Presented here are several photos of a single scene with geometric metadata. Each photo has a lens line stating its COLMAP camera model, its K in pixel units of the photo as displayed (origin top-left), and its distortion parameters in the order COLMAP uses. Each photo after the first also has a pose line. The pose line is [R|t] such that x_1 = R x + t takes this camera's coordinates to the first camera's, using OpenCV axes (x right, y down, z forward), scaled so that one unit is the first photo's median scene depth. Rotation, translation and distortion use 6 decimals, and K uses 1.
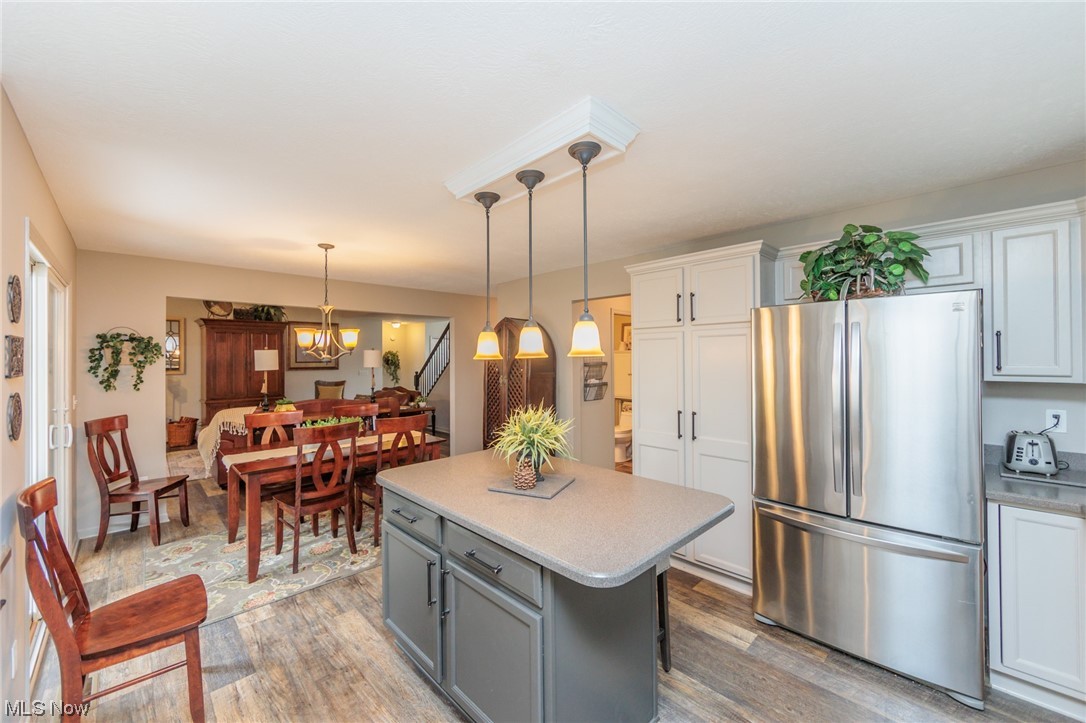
lens RADIAL K [[425.4, 0, 539.1], [0, 425.4, 356.6], [0, 0, 1]] dist [-0.002146, -0.000299]
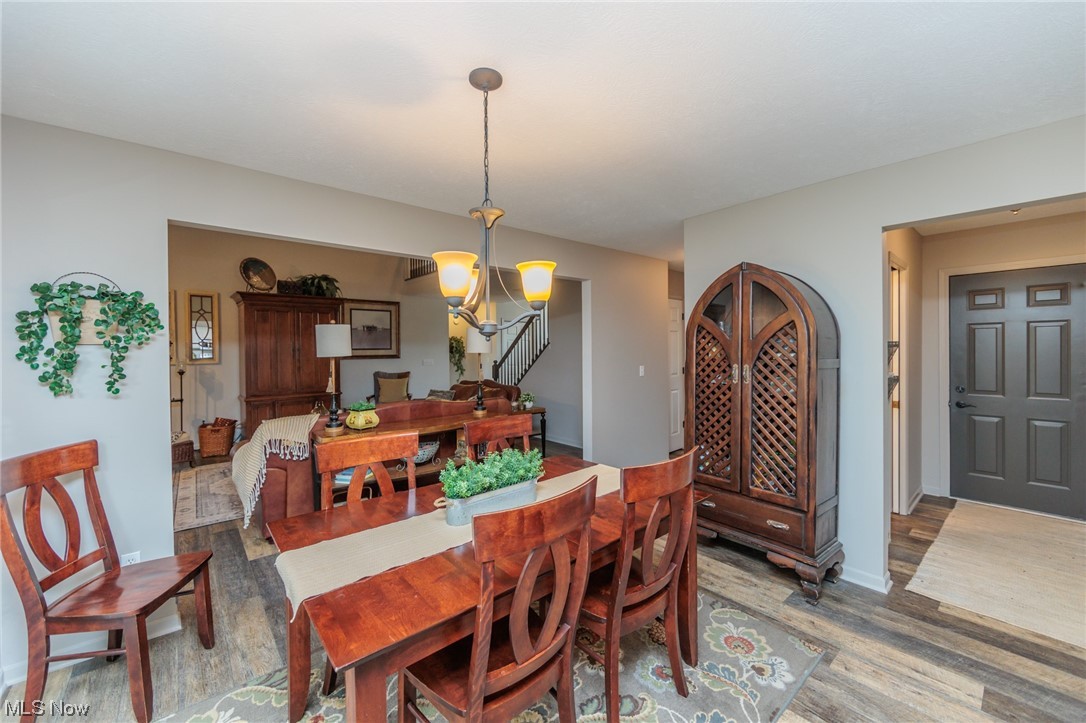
lens RADIAL K [[425.4, 0, 540.1], [0, 425.4, 355.0], [0, 0, 1]] dist [-0.002146, -0.000299]
pose [[0.998042, -0.002928, -0.062484, -0.380116], [0.004161, 0.999799, 0.019614, 0.023520], [0.062414, -0.019836, 0.997853, 0.498761]]
